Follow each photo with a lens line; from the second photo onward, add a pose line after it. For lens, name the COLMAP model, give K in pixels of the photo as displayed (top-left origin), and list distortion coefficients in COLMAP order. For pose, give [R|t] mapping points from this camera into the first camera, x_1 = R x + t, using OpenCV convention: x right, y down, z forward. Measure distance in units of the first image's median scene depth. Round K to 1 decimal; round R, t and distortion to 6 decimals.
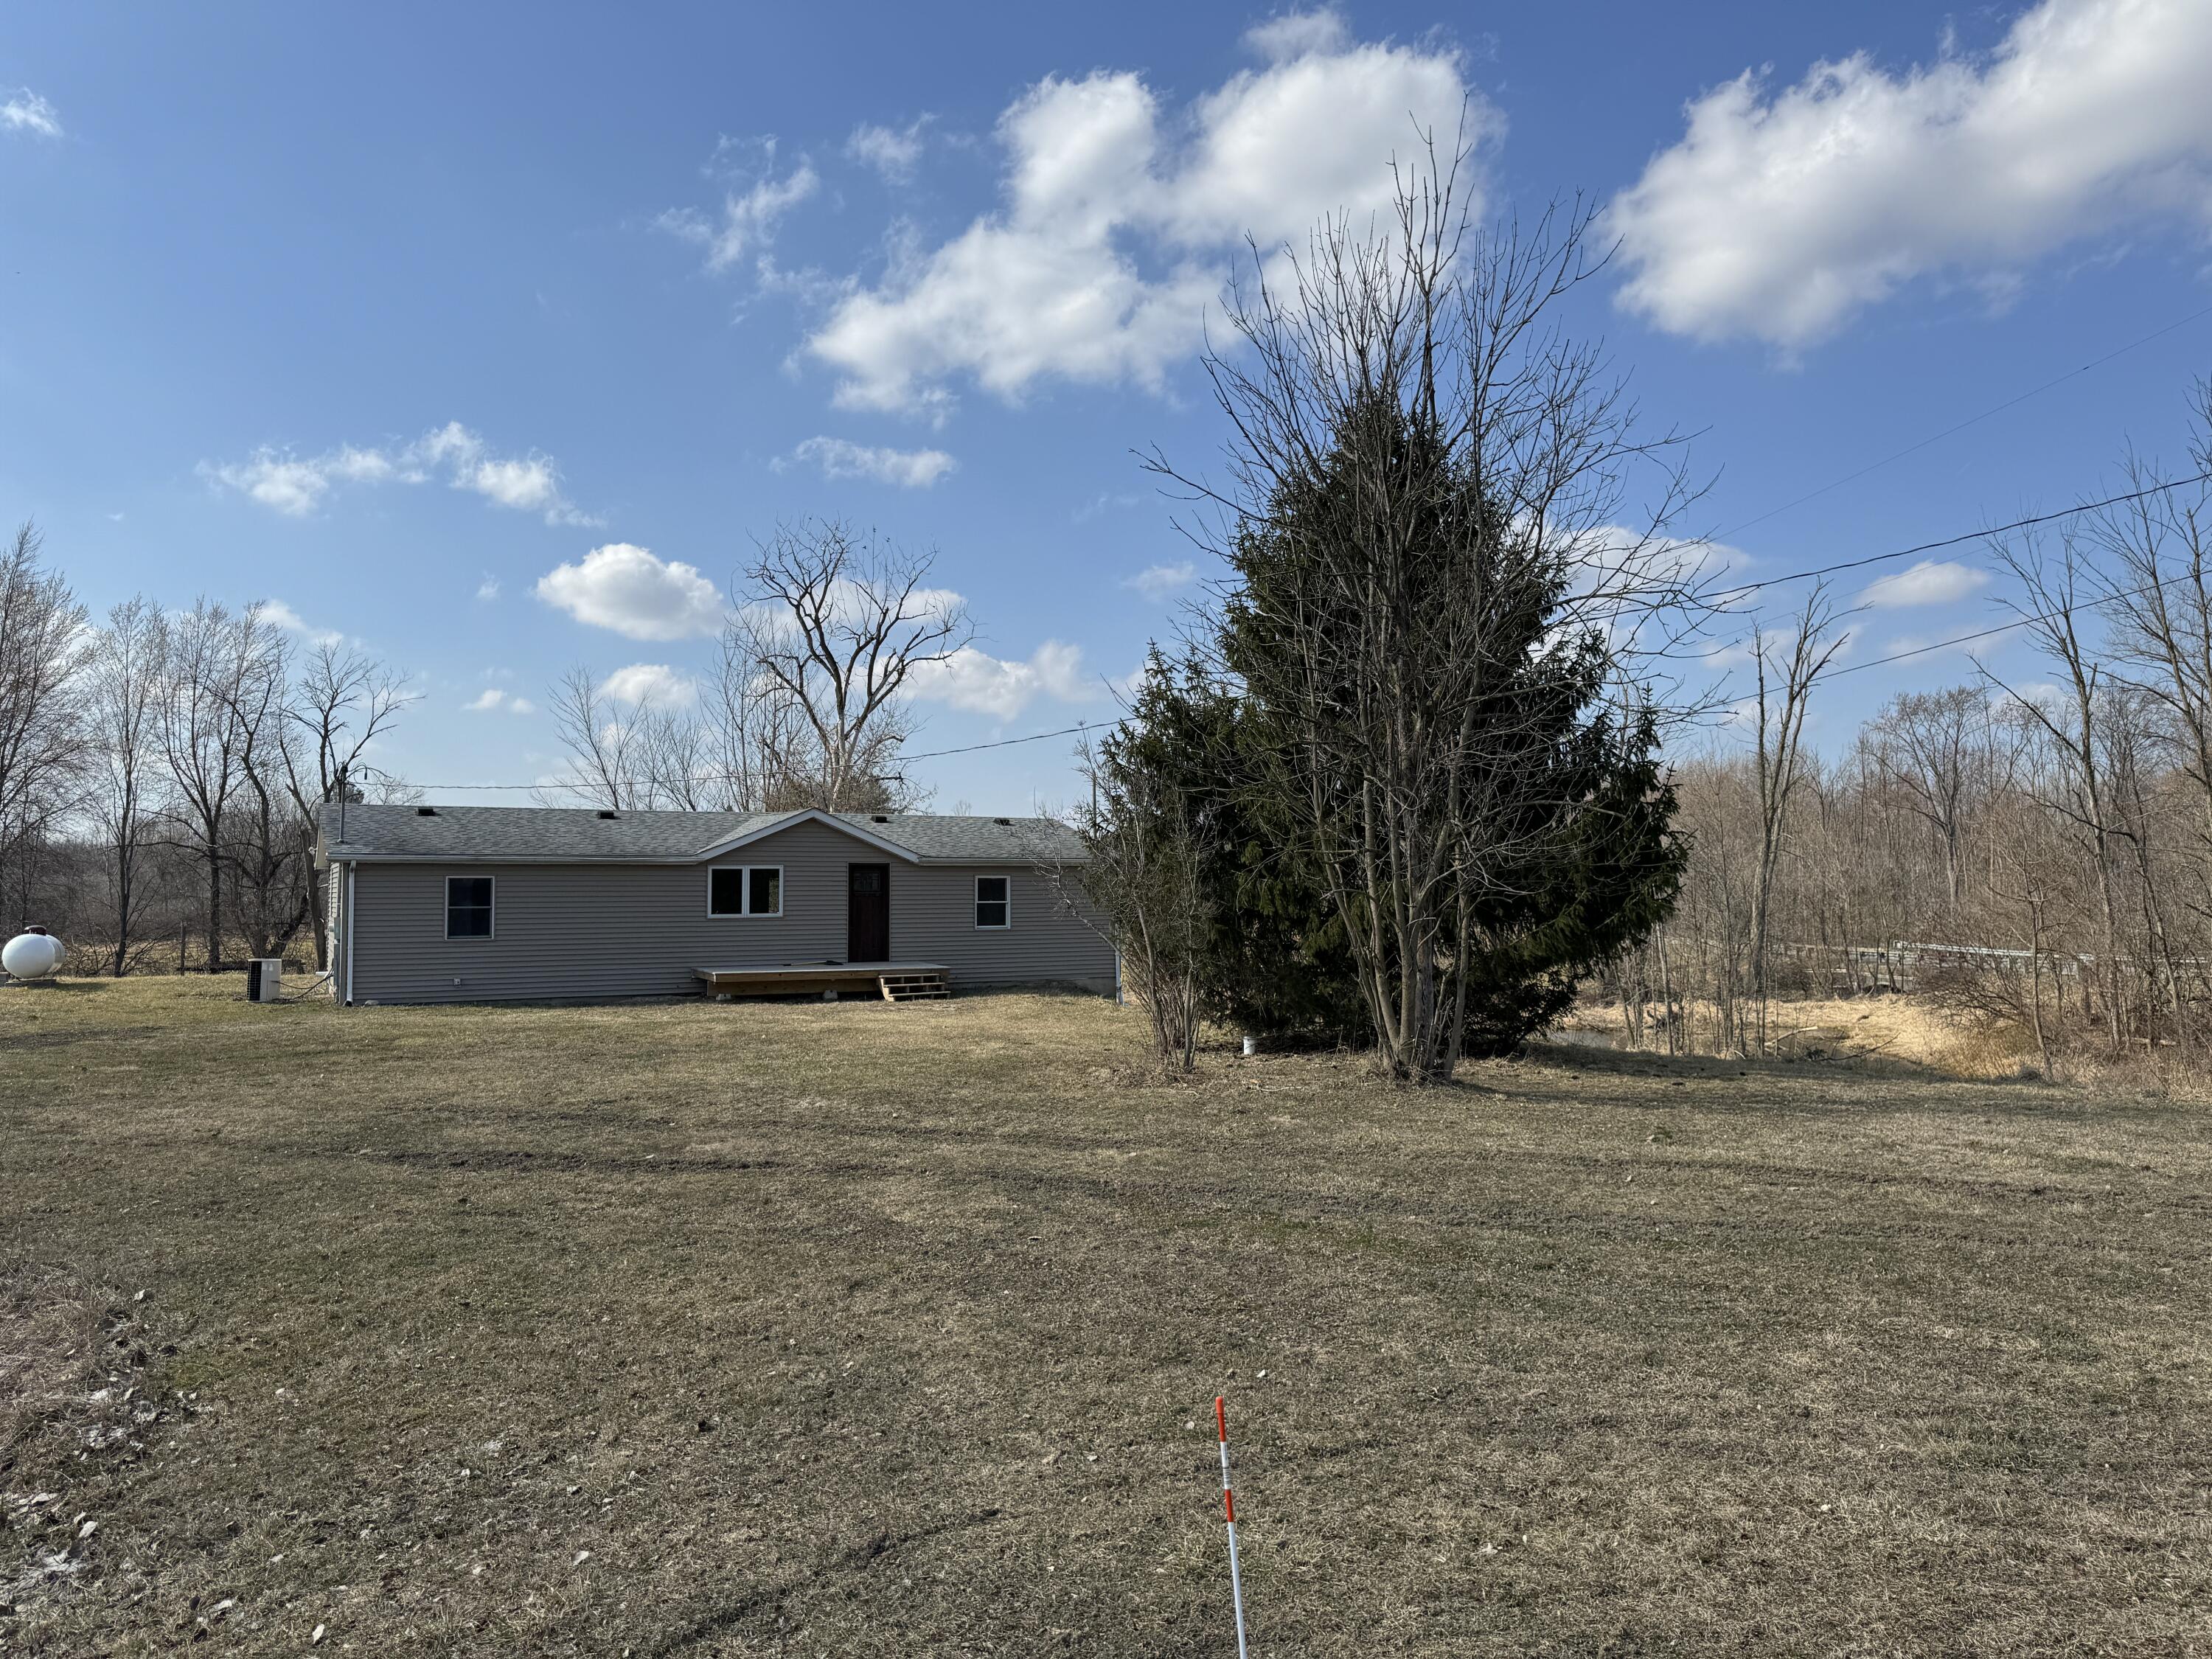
lens RADIAL K [[1560.5, 0, 1138.7], [0, 1560.5, 814.4], [0, 0, 1]] dist [0.048660, -0.057002]
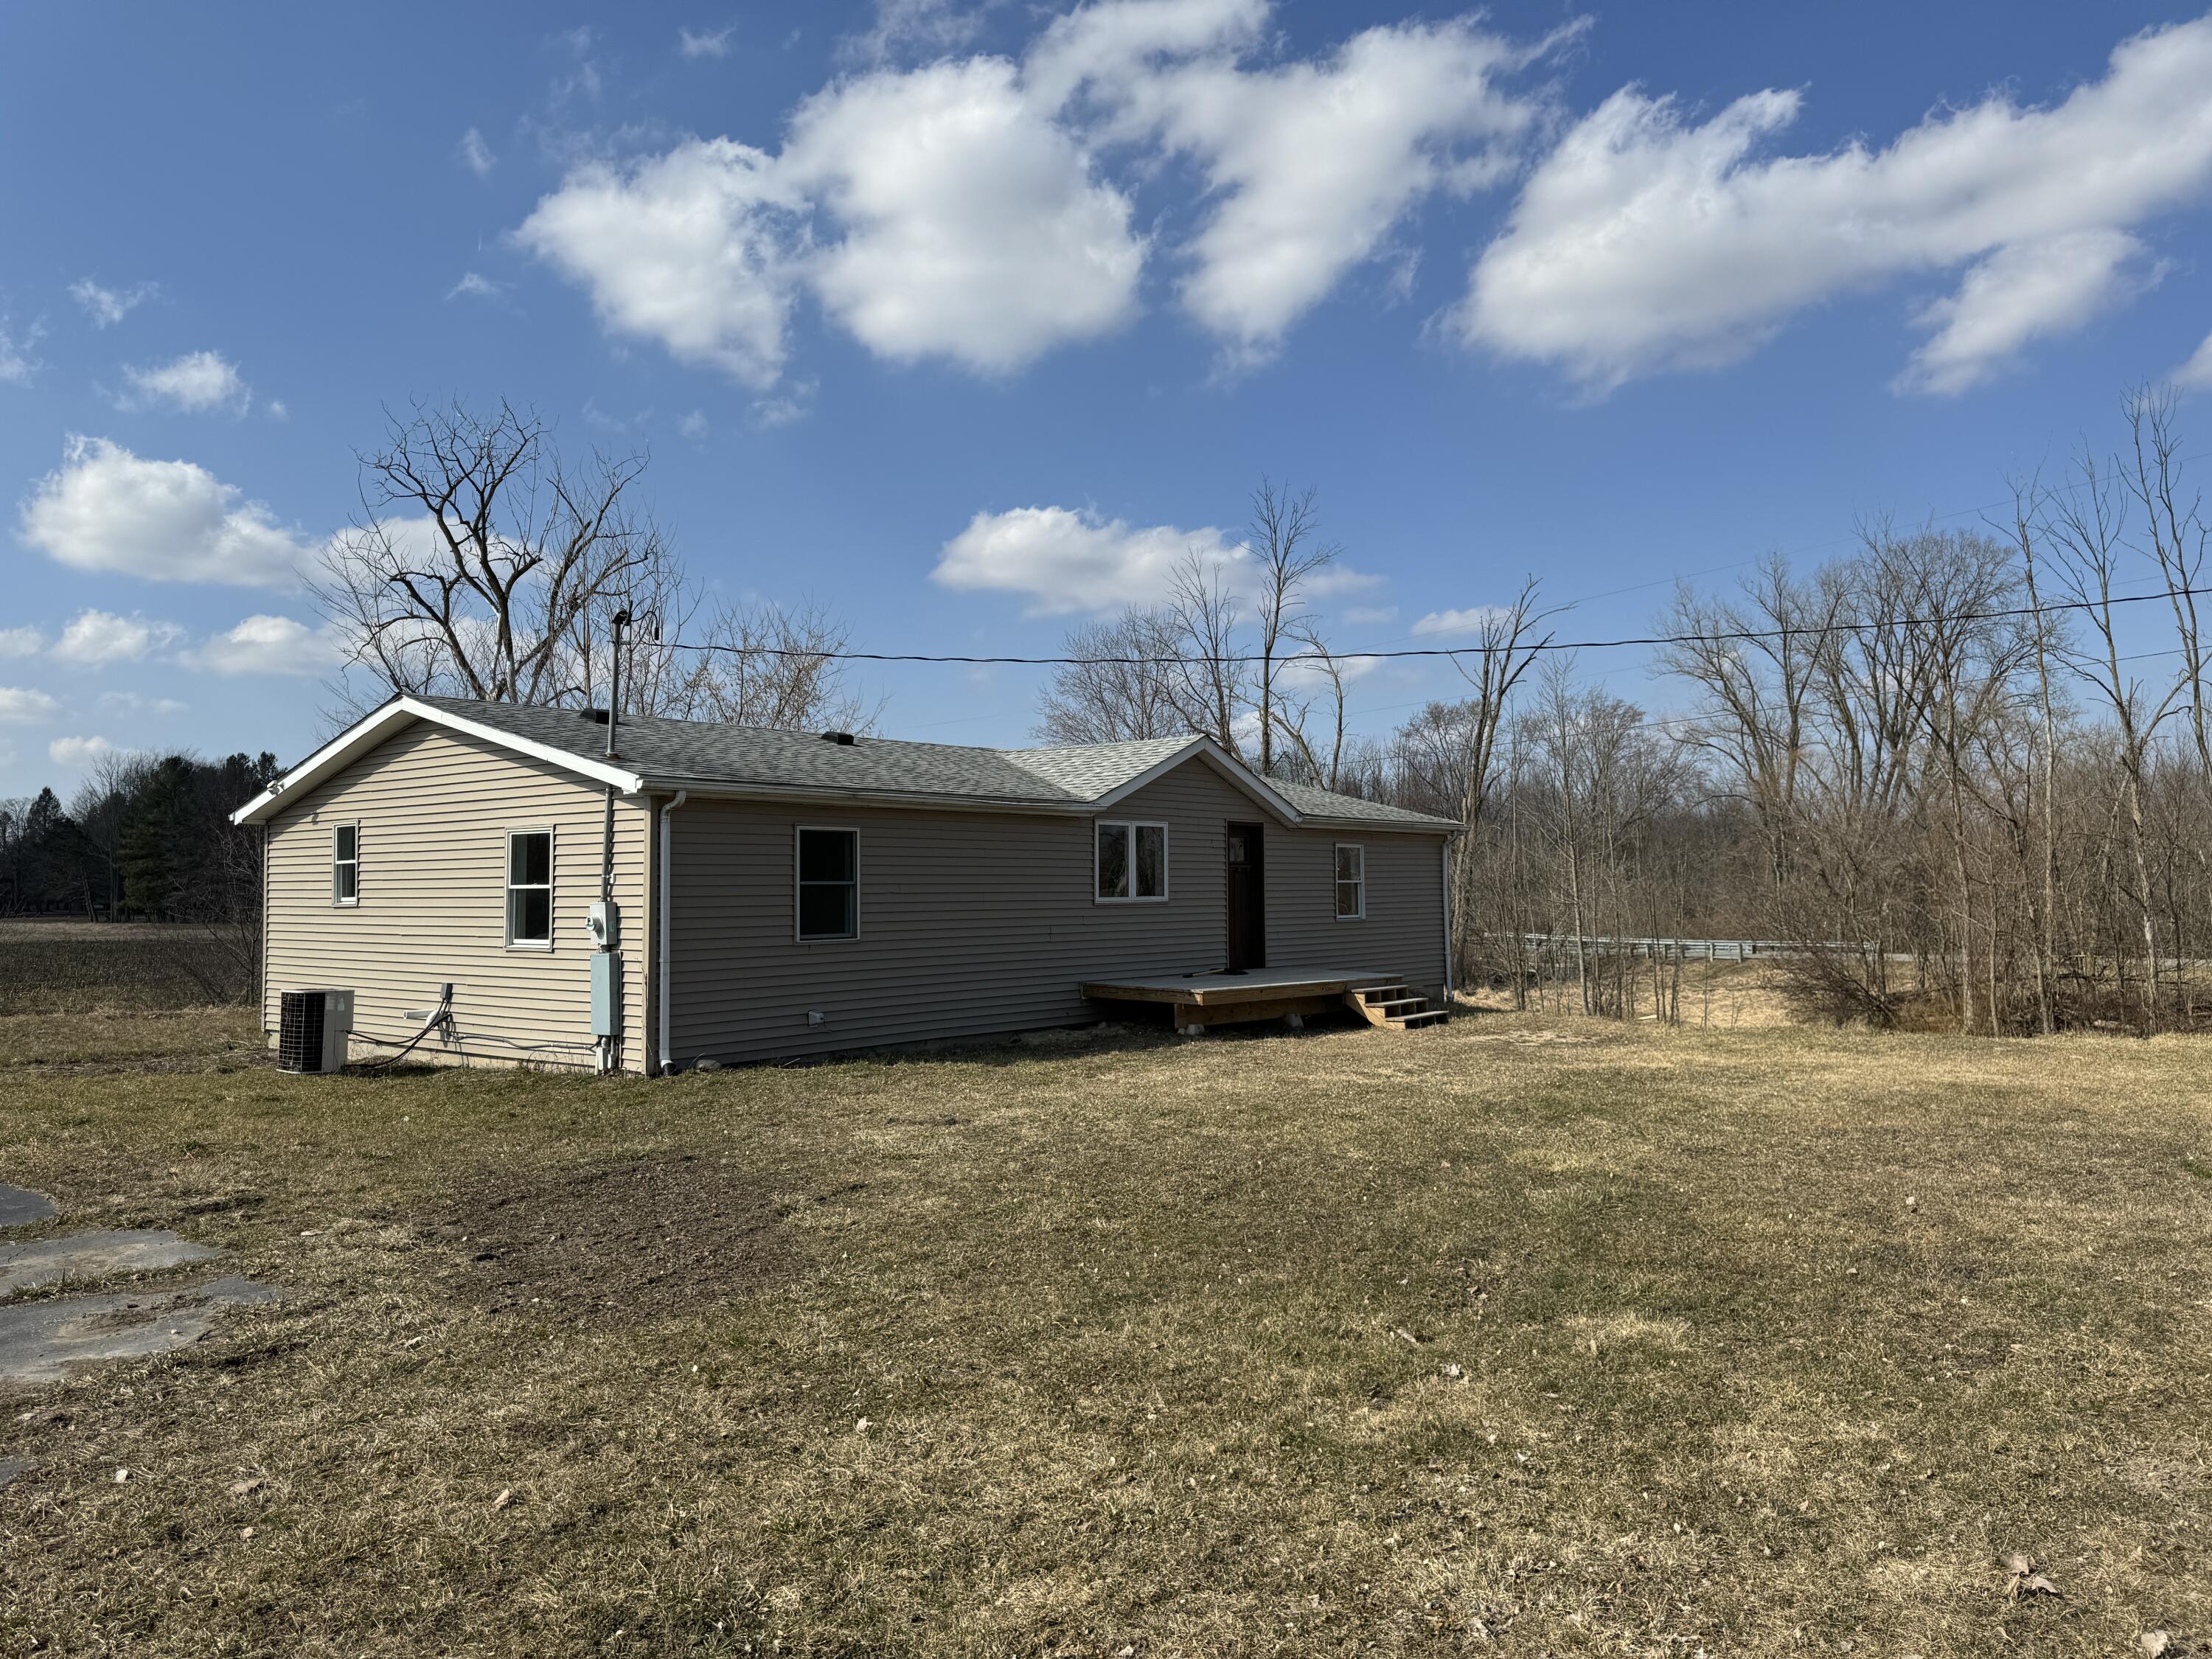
lens RADIAL K [[1560.5, 0, 1116.4], [0, 1560.5, 821.8], [0, 0, 1]] dist [0.048660, -0.057002]
pose [[0.926017, 0.013457, 0.377243, -0.473631], [-0.014445, 0.999896, -0.000212, 0.031813], [-0.377206, -0.005253, 0.926114, 0.402751]]
